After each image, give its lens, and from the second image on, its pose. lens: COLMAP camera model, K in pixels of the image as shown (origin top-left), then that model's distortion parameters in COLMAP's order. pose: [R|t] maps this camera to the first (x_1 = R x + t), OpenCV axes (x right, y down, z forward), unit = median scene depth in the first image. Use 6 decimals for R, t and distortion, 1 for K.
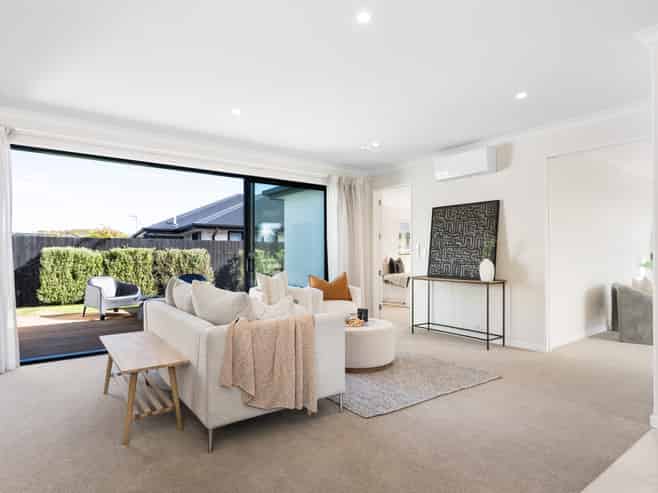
lens RADIAL K [[381.5, 0, 329.5], [0, 381.5, 247.9], [0, 0, 1]] dist [0.000539, 0.000149]
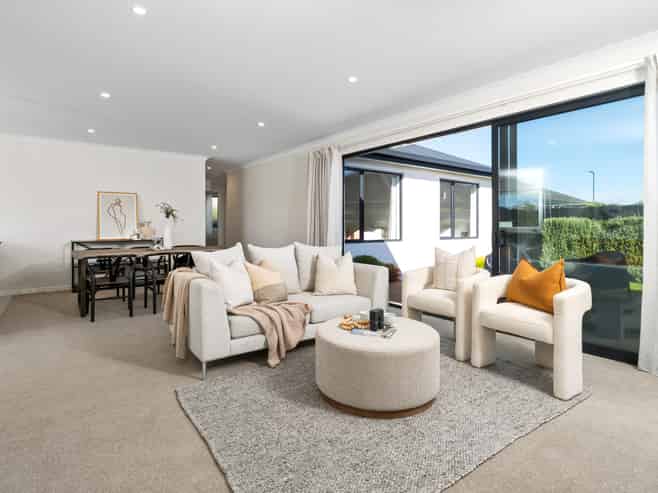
lens RADIAL K [[362.0, 0, 329.2], [0, 362.0, 234.8], [0, 0, 1]] dist [0.000767, -0.000103]
pose [[0.004717, 0.029292, -0.999560, 0.492254], [0.016021, 0.999440, 0.029364, 0.009797], [0.999861, -0.016152, 0.004245, 0.665827]]
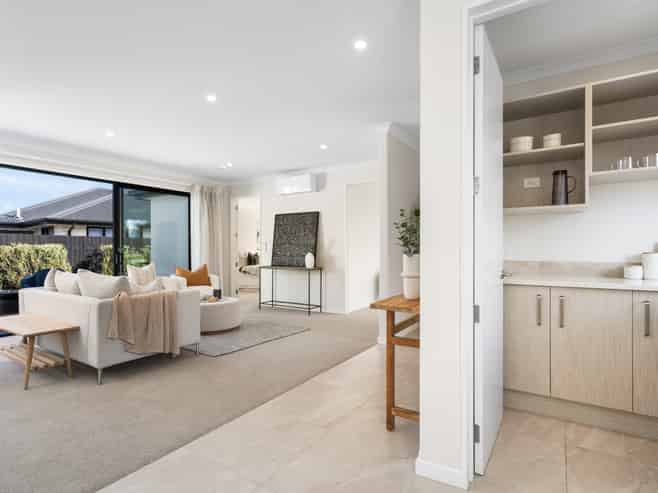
lens RADIAL K [[352.3, 0, 329.2], [0, 352.3, 249.0], [0, 0, 1]] dist [0.000319, 0.000969]
pose [[0.936987, -0.000642, 0.349363, 0.015615], [-0.004679, 0.999886, 0.014386, -0.003449], [-0.349332, -0.015114, 0.936877, -0.223141]]
